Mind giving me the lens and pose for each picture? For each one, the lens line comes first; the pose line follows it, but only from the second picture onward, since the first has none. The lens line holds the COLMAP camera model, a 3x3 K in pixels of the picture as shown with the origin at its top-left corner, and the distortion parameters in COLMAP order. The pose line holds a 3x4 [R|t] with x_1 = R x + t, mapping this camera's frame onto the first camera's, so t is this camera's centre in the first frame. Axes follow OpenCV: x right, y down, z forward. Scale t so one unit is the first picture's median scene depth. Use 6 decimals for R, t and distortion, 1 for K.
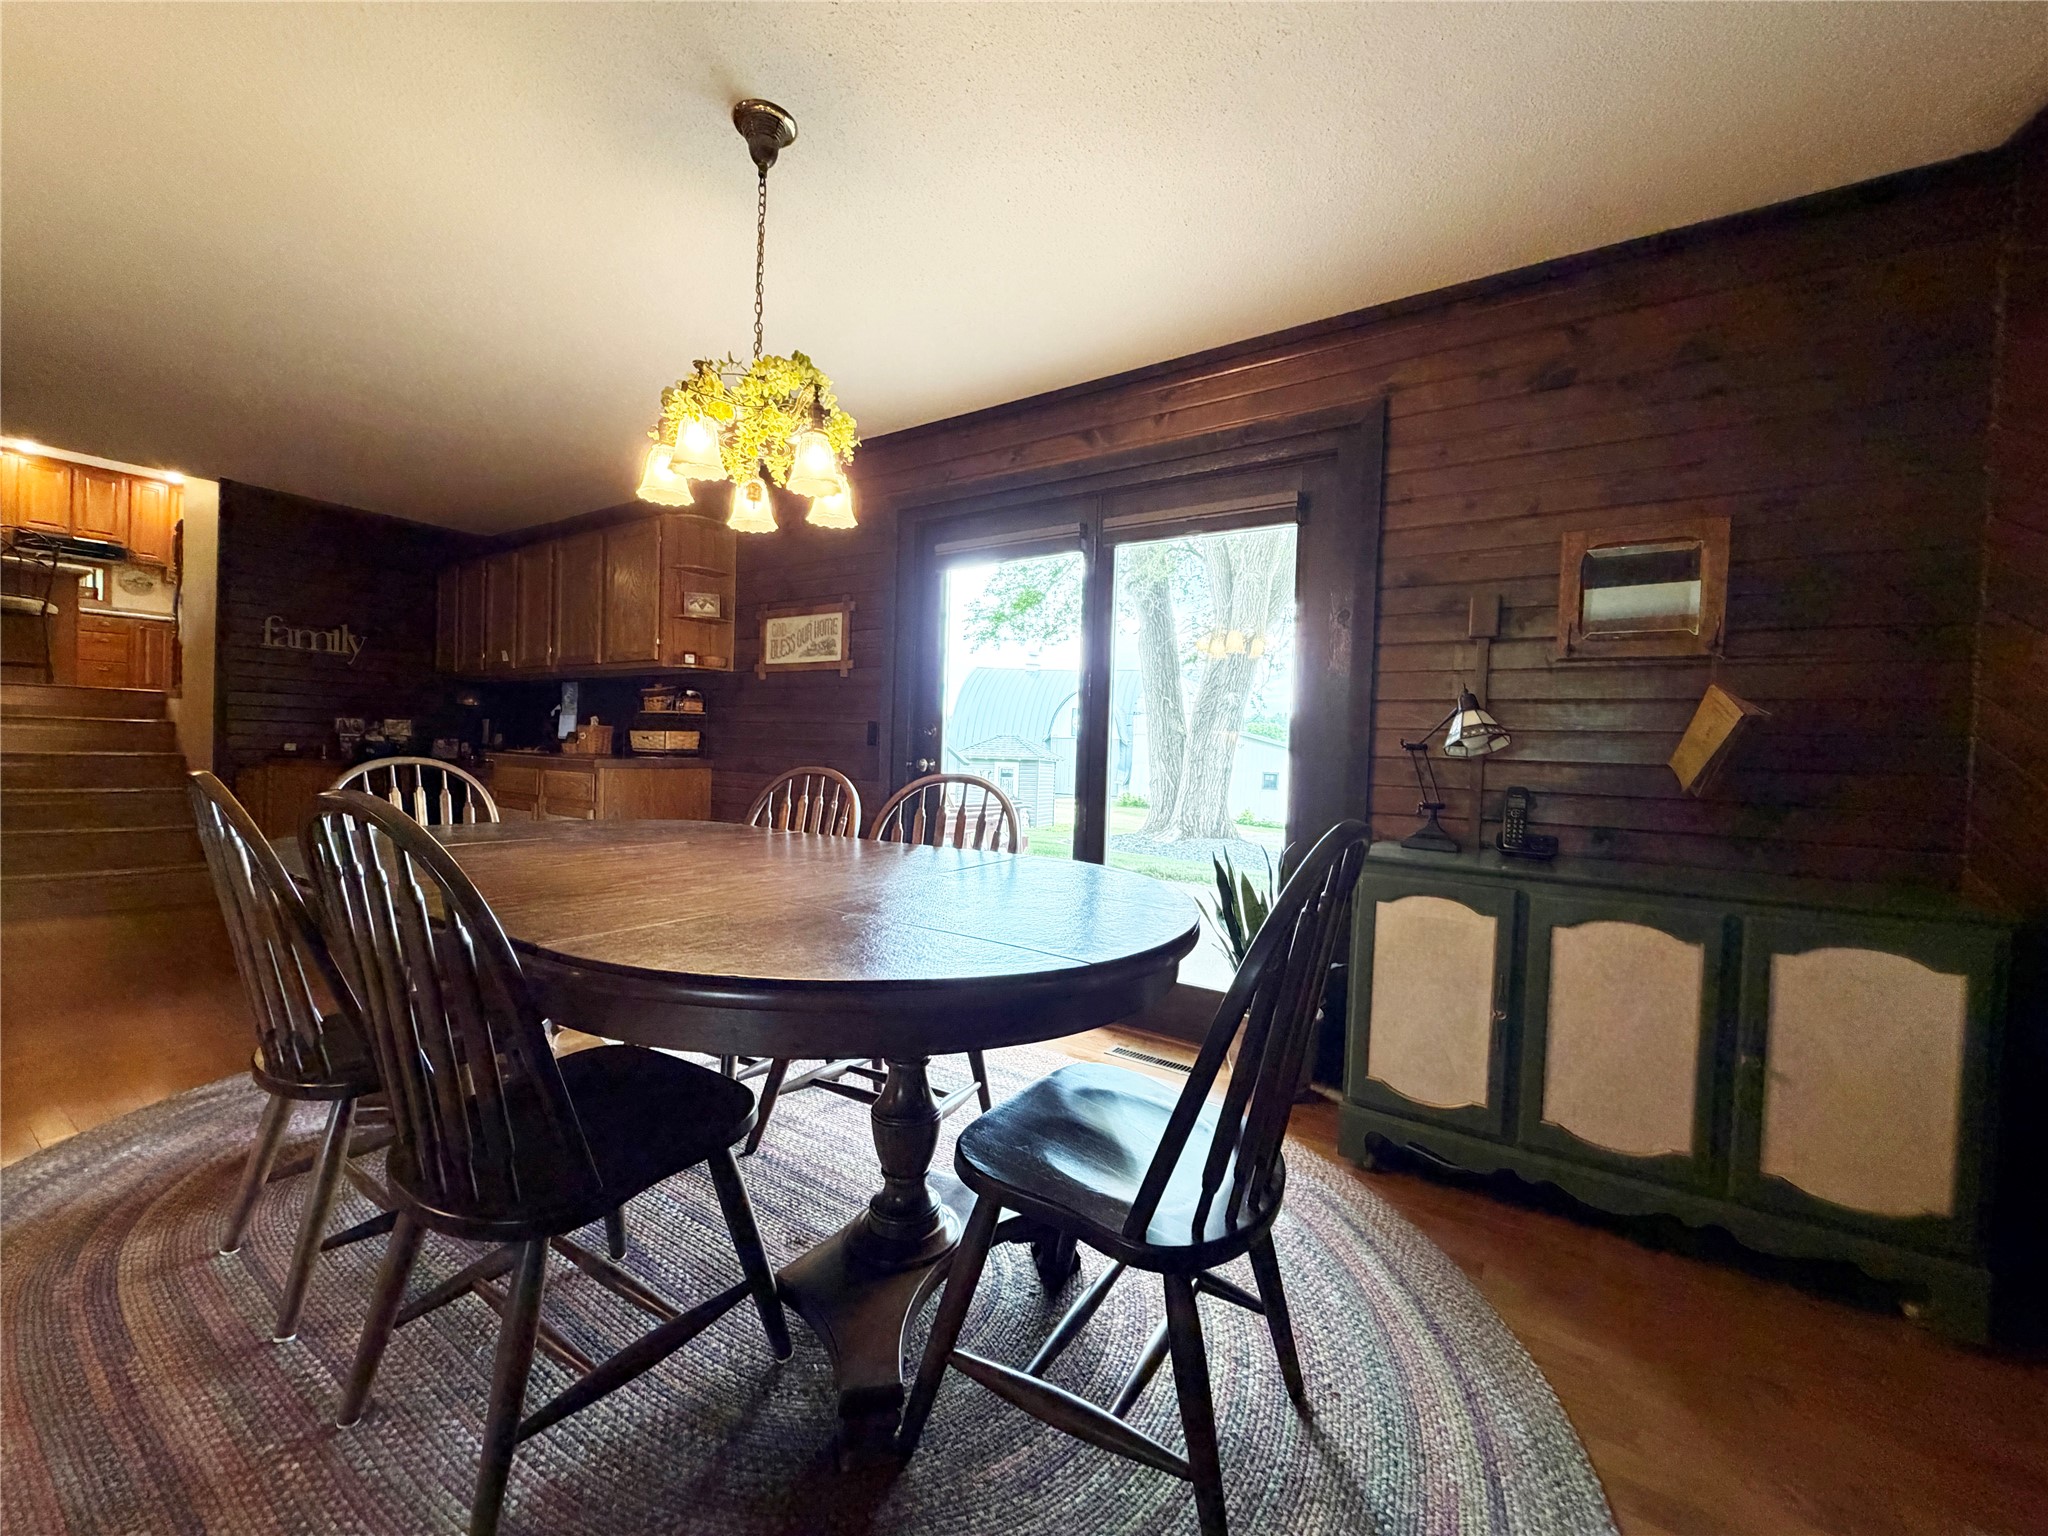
lens RADIAL K [[816.9, 0, 1020.9], [0, 816.9, 771.4], [0, 0, 1]] dist [0.000960, -0.000663]
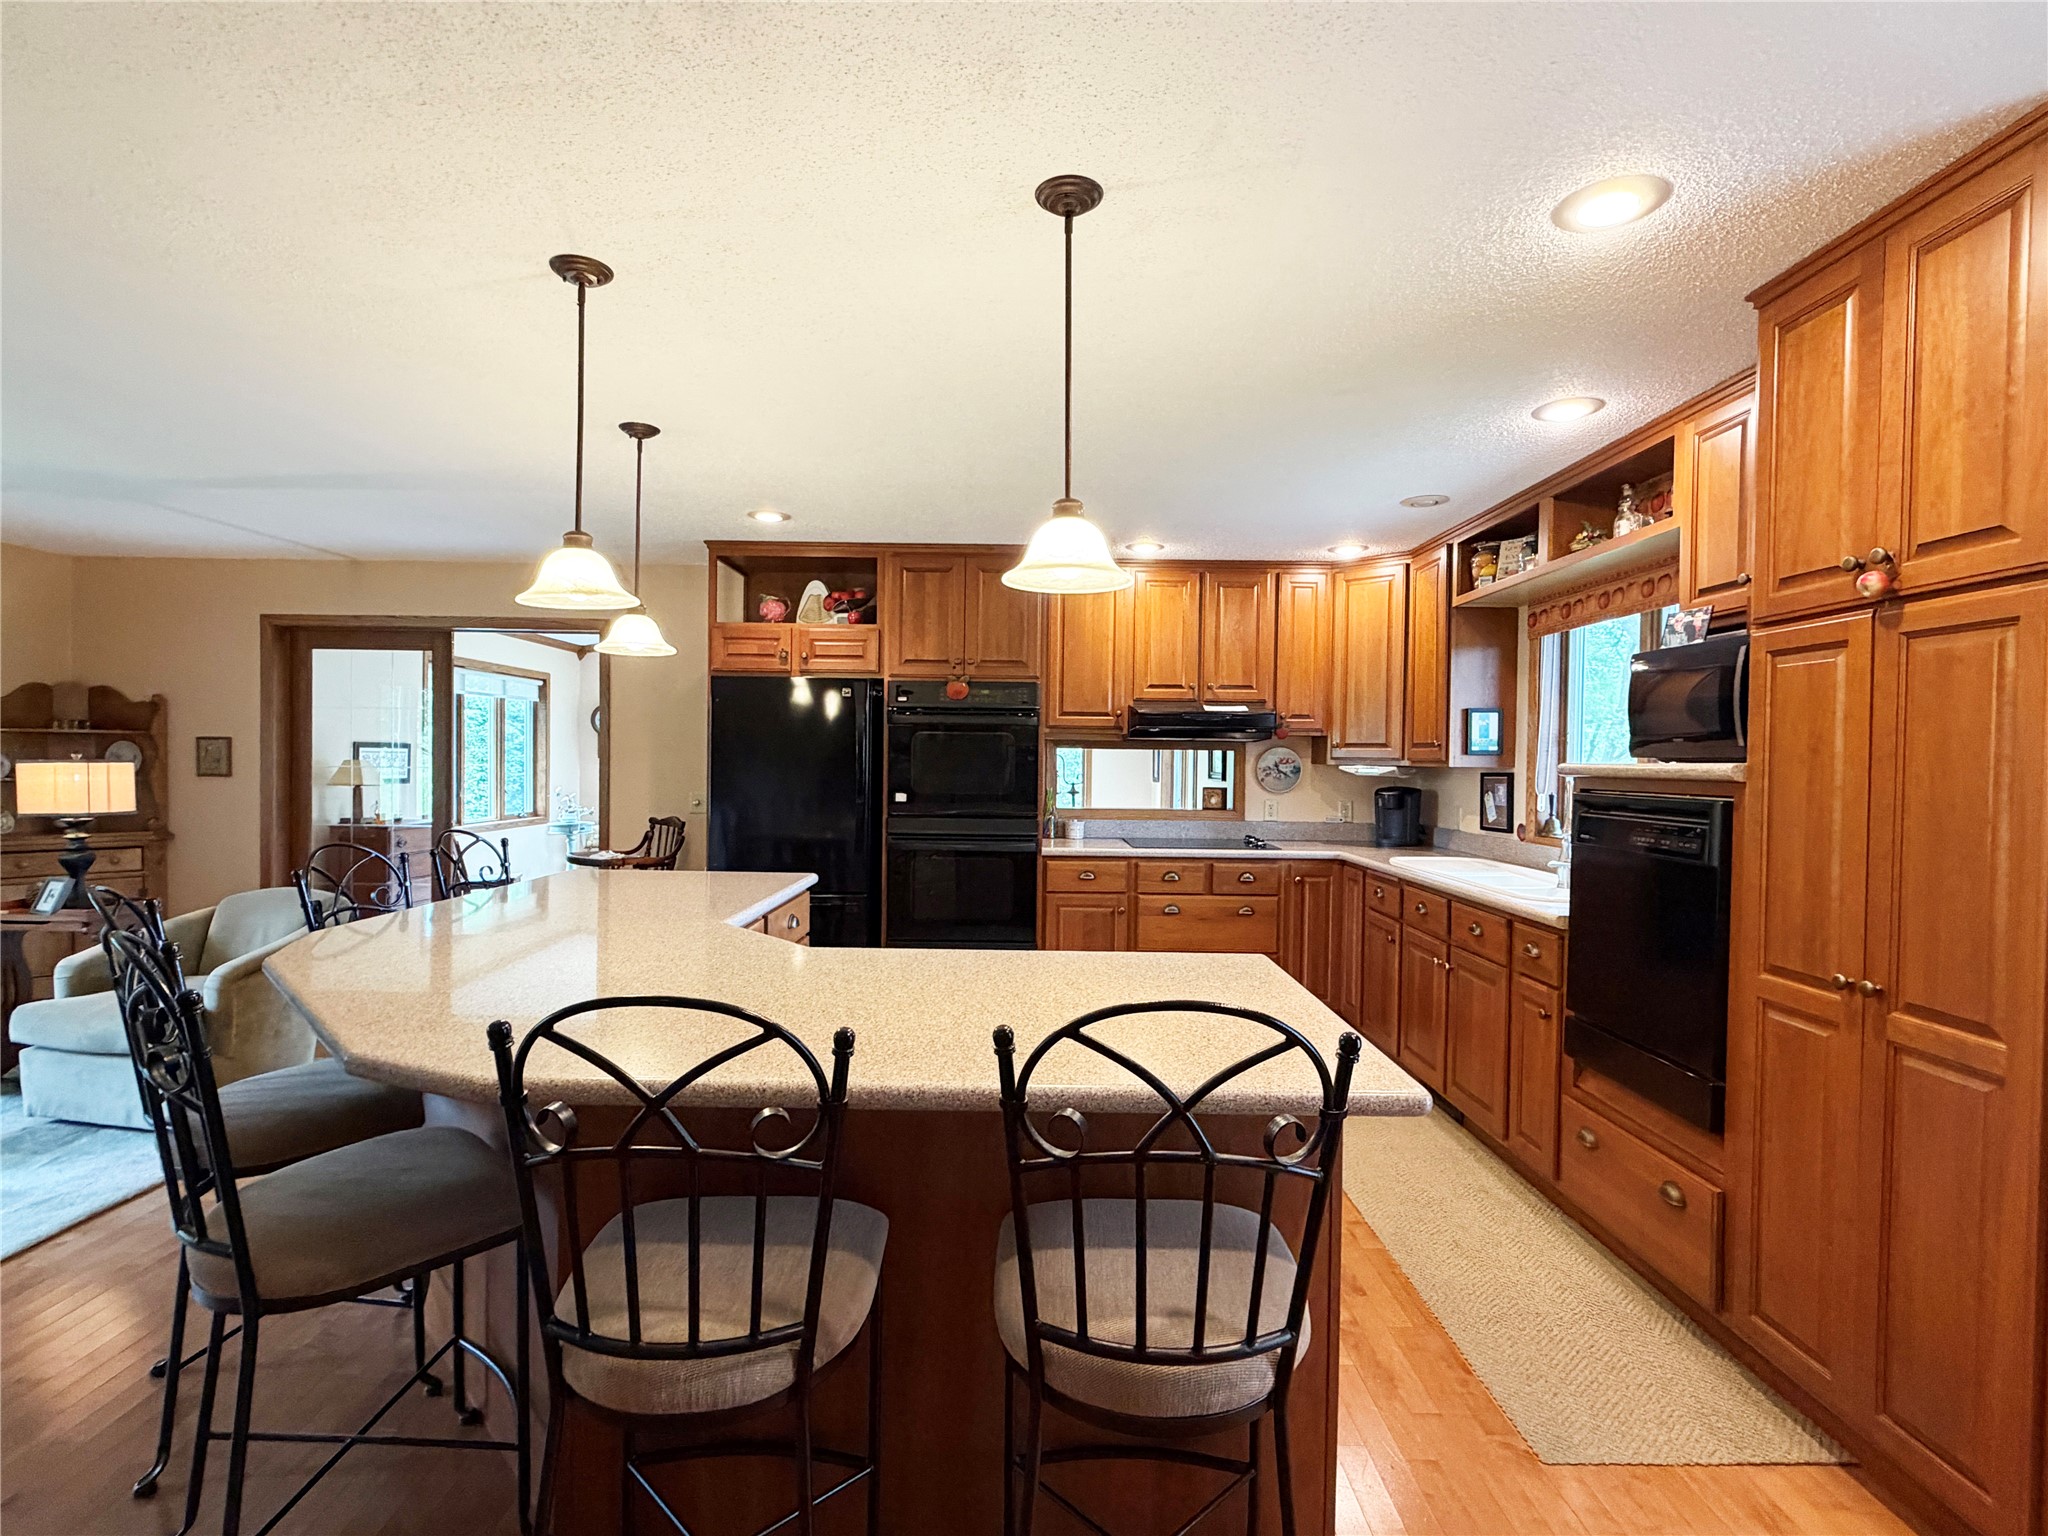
lens RADIAL K [[963.7, 0, 1024.9], [0, 963.7, 775.2], [0, 0, 1]] dist [0.001464, -0.000998]
pose [[0.560772, -0.012441, -0.827877, -1.136674], [-0.016996, 0.999503, -0.026532, -0.353989], [0.827796, 0.028949, 0.560282, 0.896833]]
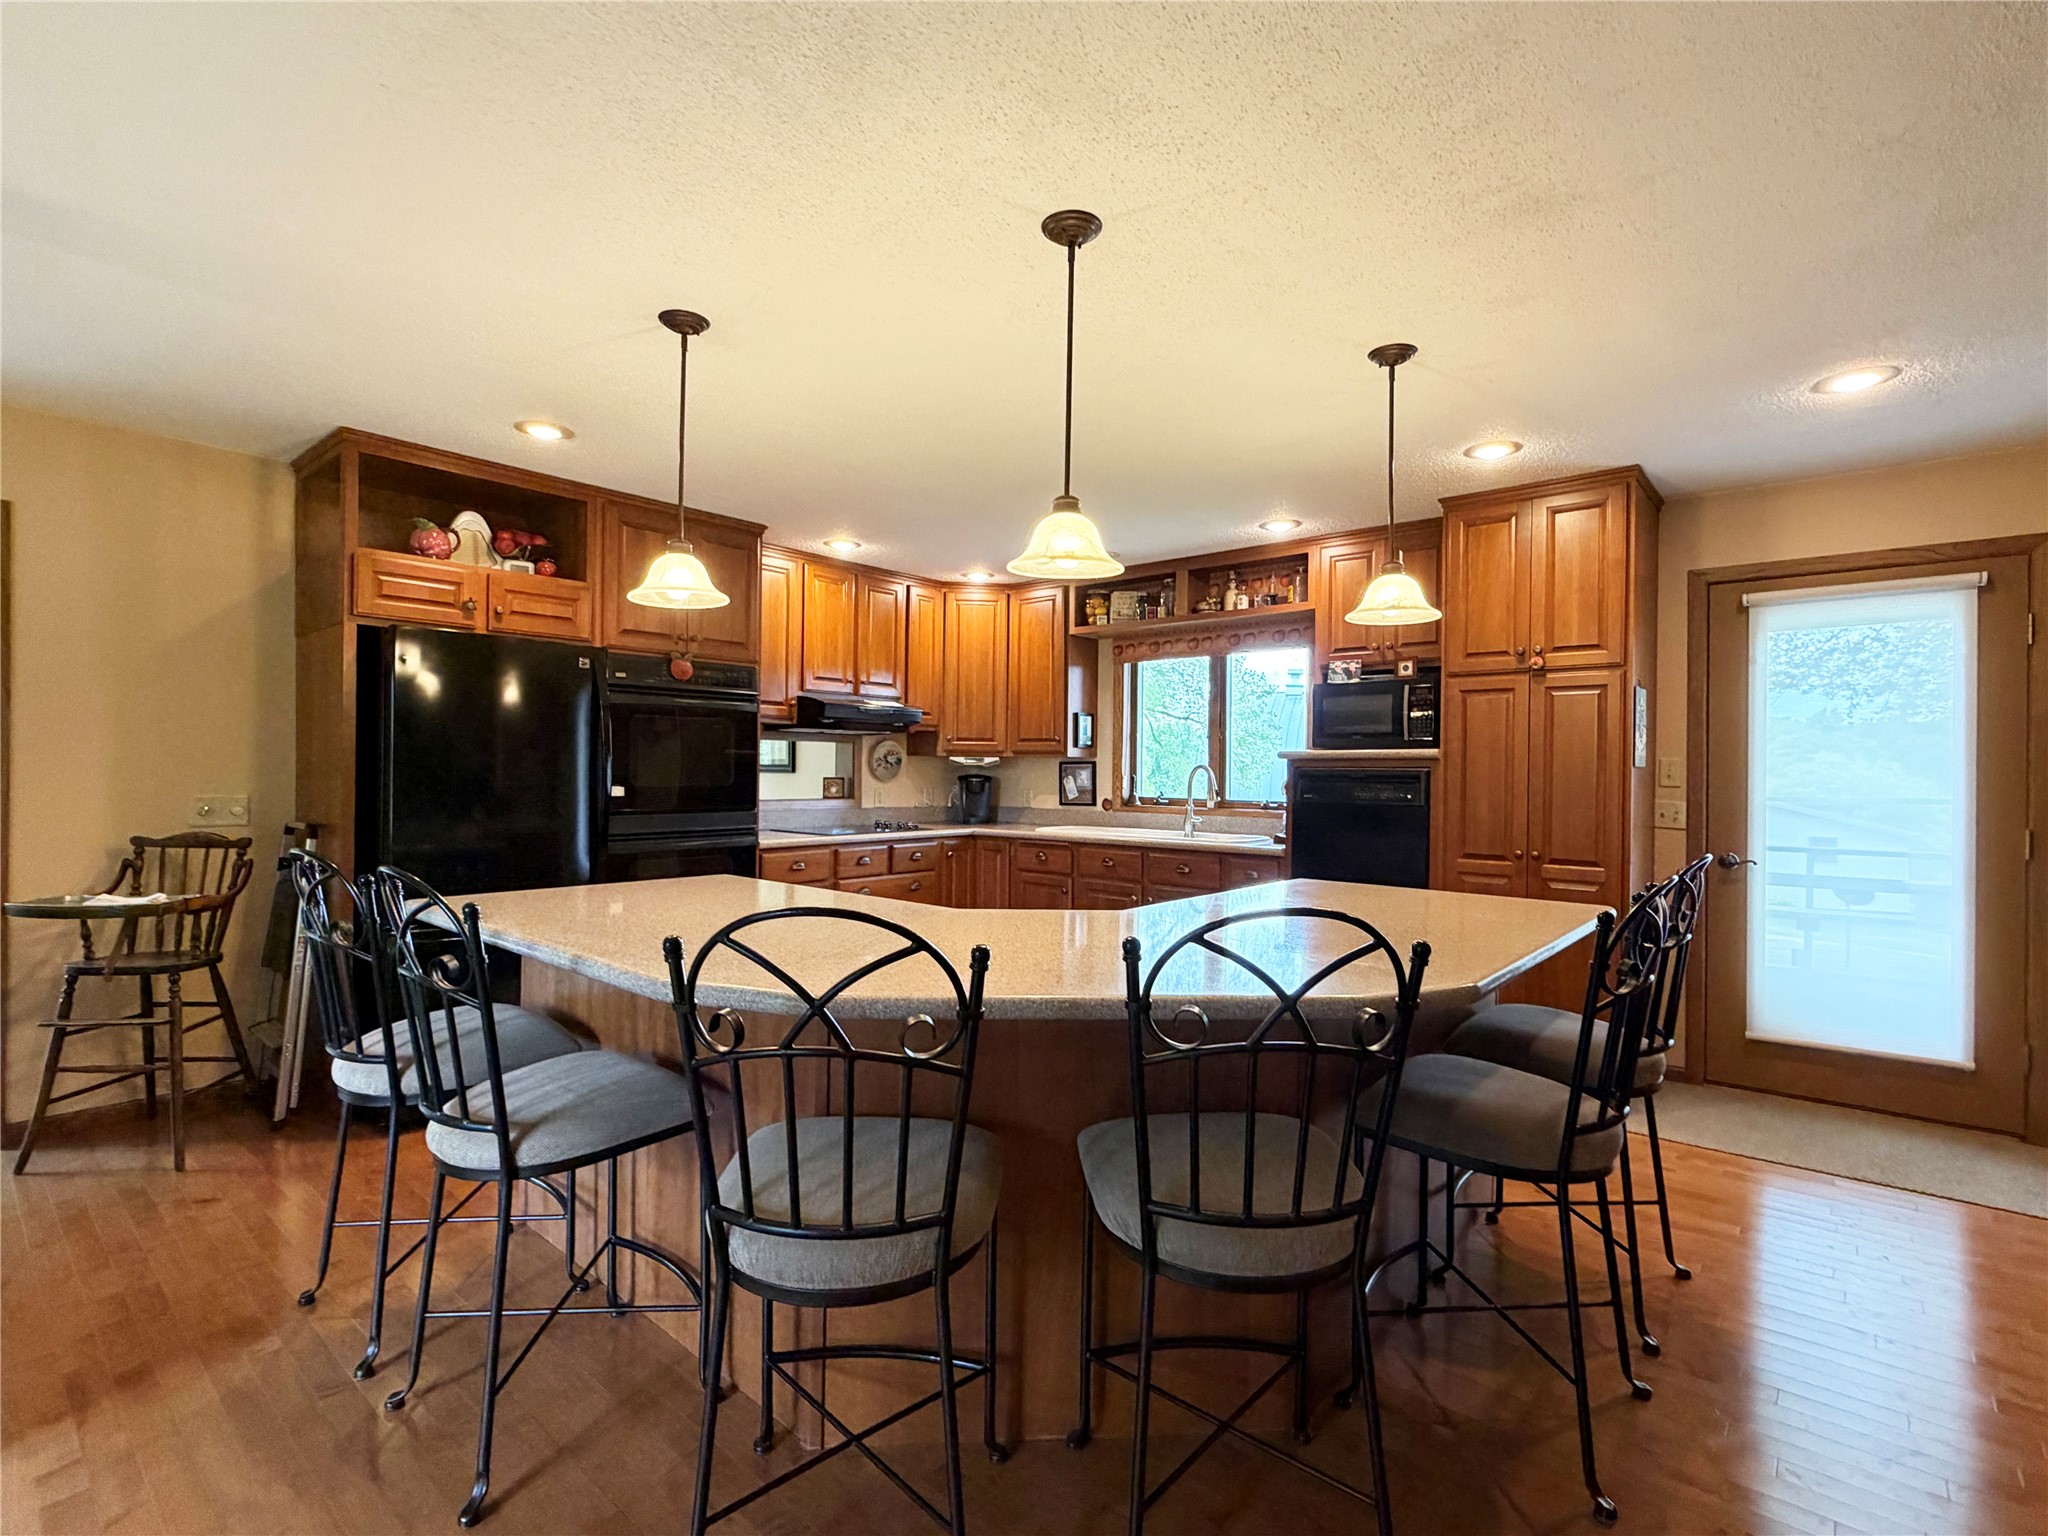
lens RADIAL K [[963.7, 0, 1022.0], [0, 963.7, 772.9], [0, 0, 1]] dist [0.001464, -0.000998]
pose [[0.993356, -0.023613, -0.112632, -1.546666], [0.020532, 0.999385, -0.028439, -0.341323], [0.113235, 0.025938, 0.993230, 0.583401]]
